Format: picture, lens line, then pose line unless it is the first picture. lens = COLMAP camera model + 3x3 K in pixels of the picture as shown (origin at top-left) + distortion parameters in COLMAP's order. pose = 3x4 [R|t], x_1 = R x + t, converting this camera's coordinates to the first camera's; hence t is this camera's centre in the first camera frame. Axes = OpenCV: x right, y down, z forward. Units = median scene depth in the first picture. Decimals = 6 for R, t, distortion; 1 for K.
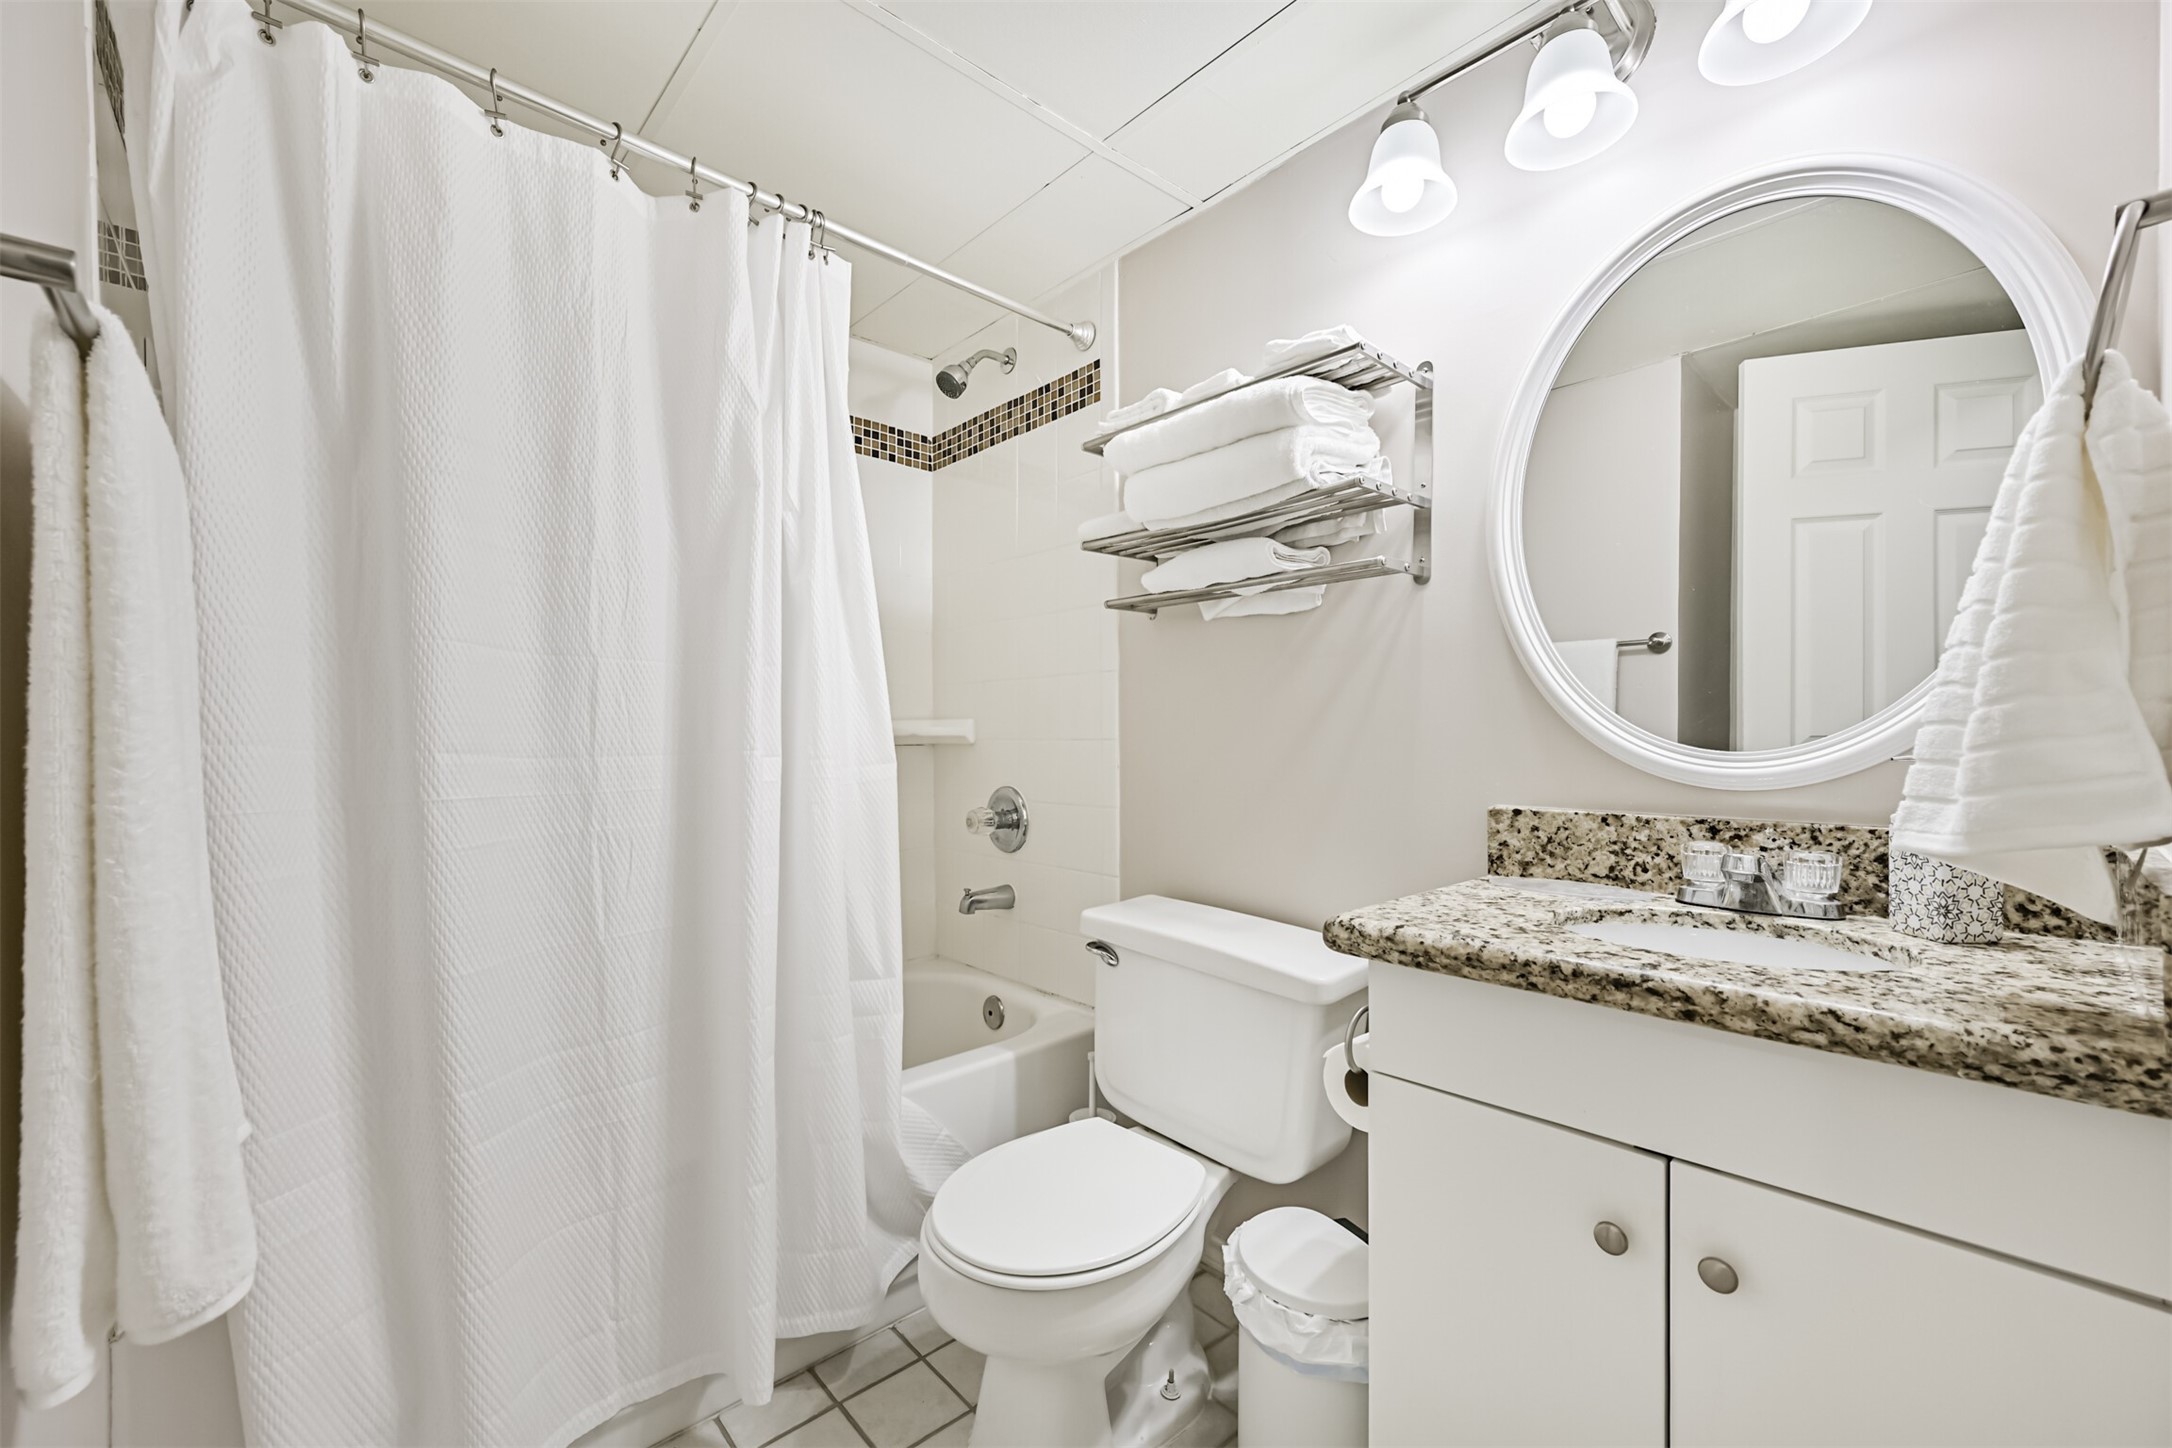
lens RADIAL K [[850.9, 0, 1092.7], [0, 850.9, 729.7], [0, 0, 1]] dist [0.011761, 0.000080]
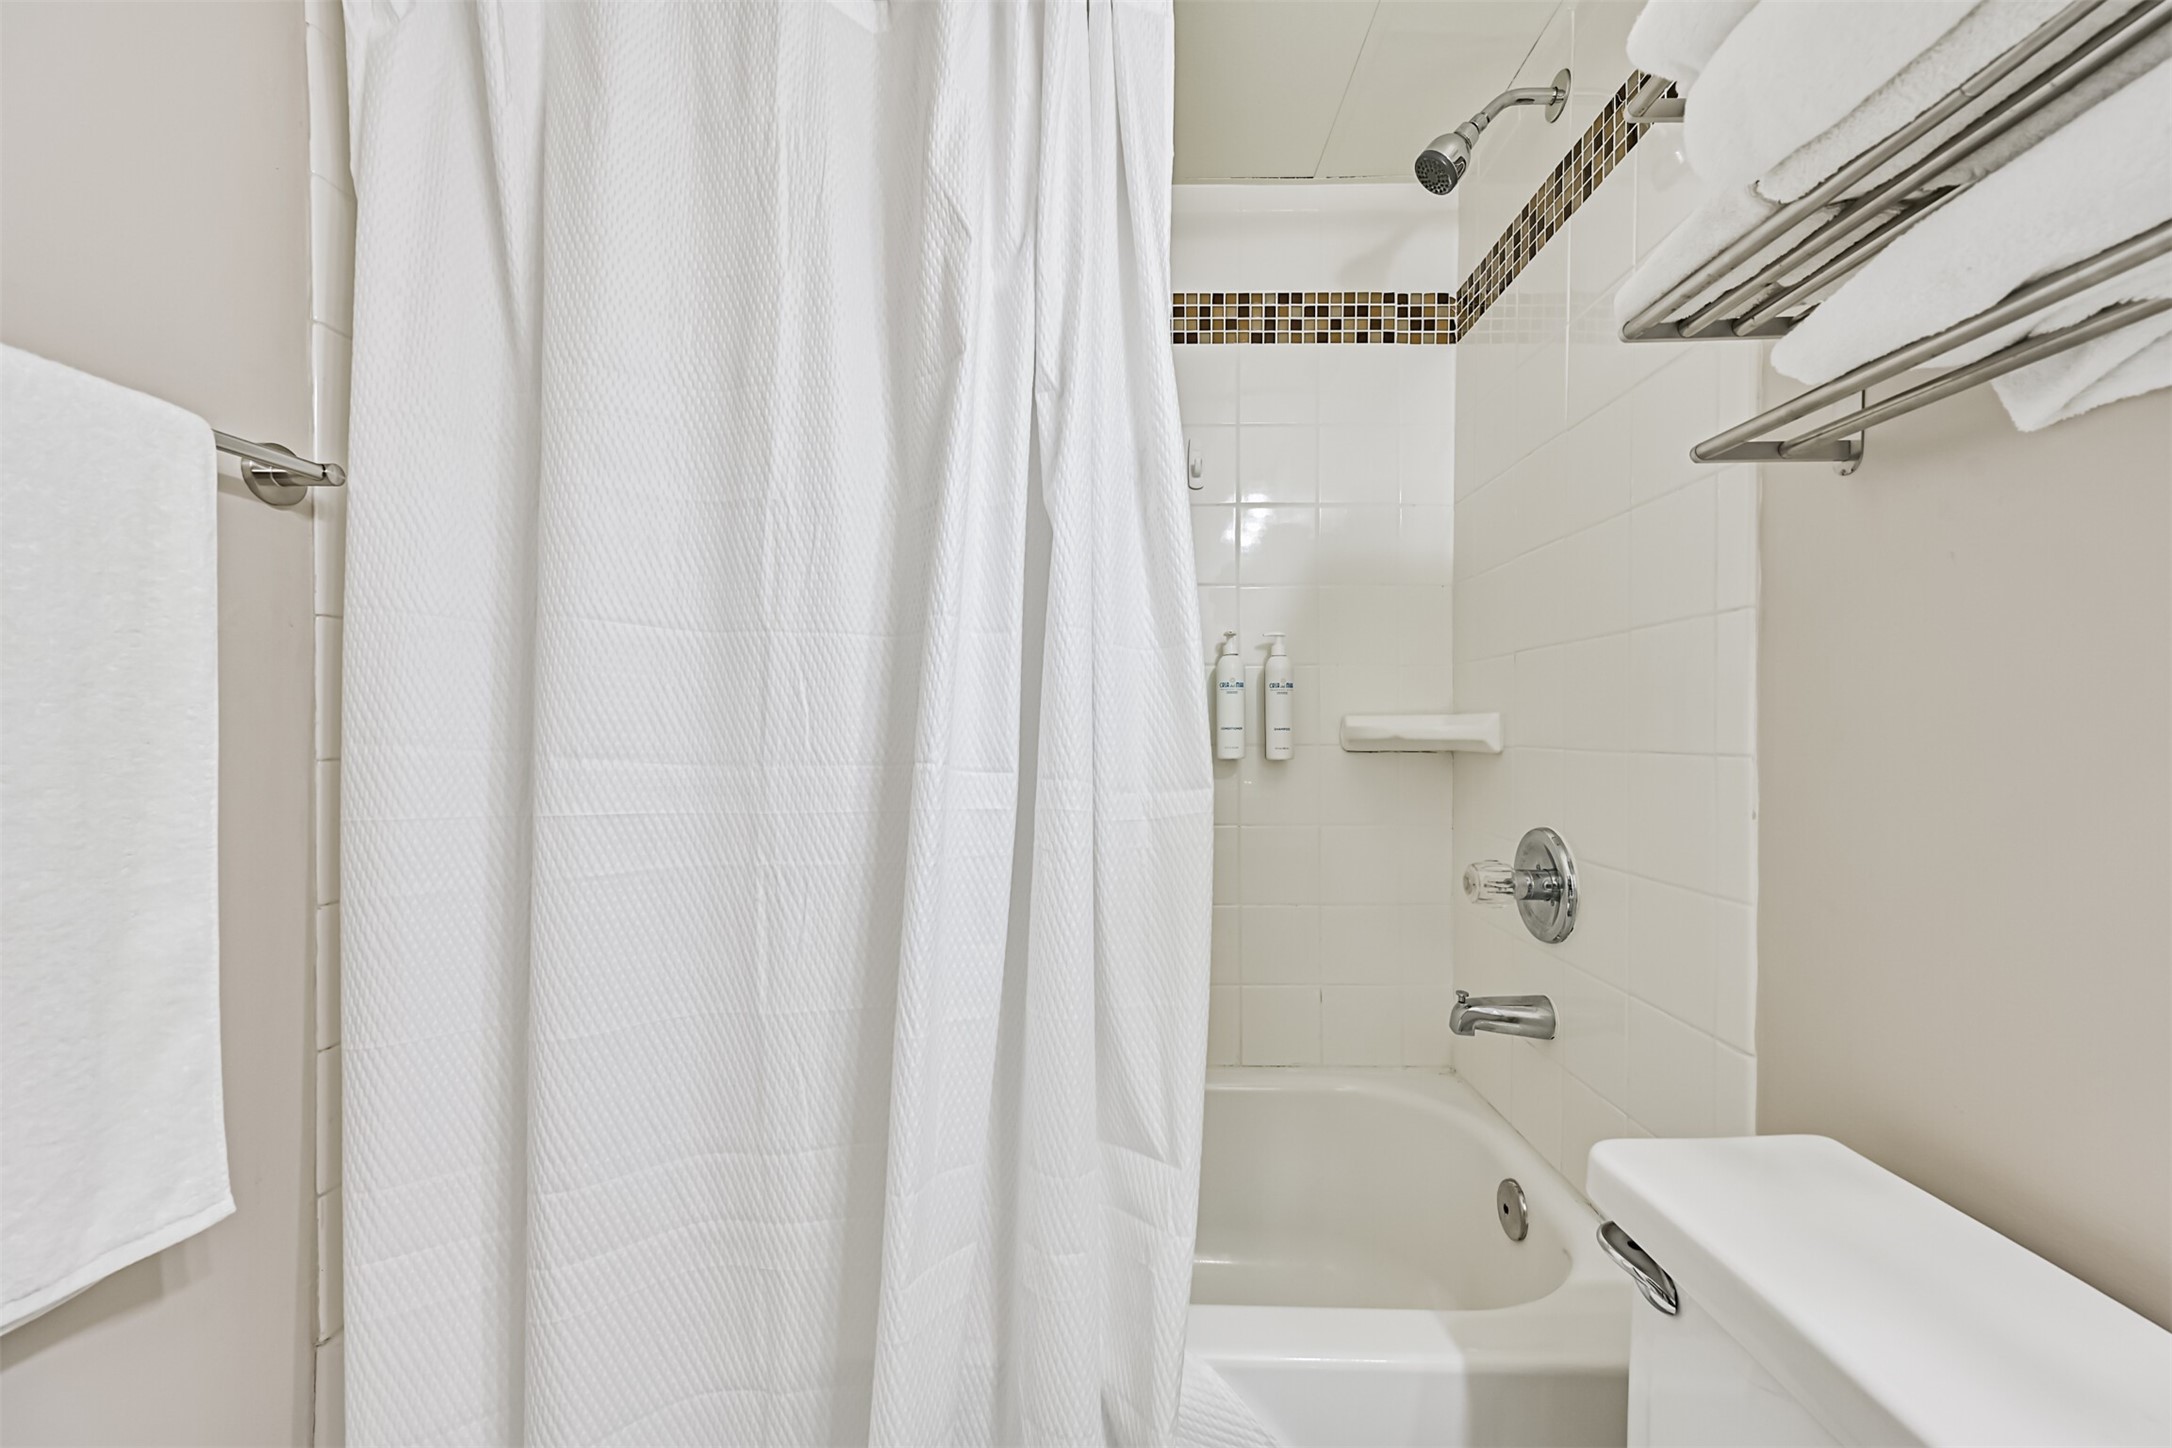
lens RADIAL K [[850.9, 0, 1092.7], [0, 850.9, 729.7], [0, 0, 1]] dist [0.011761, 0.000080]
pose [[0.728756, 0.007691, -0.684730, 0.076989], [-0.005062, 0.999970, 0.005844, -0.003020], [0.684755, -0.000793, 0.728773, 0.373968]]
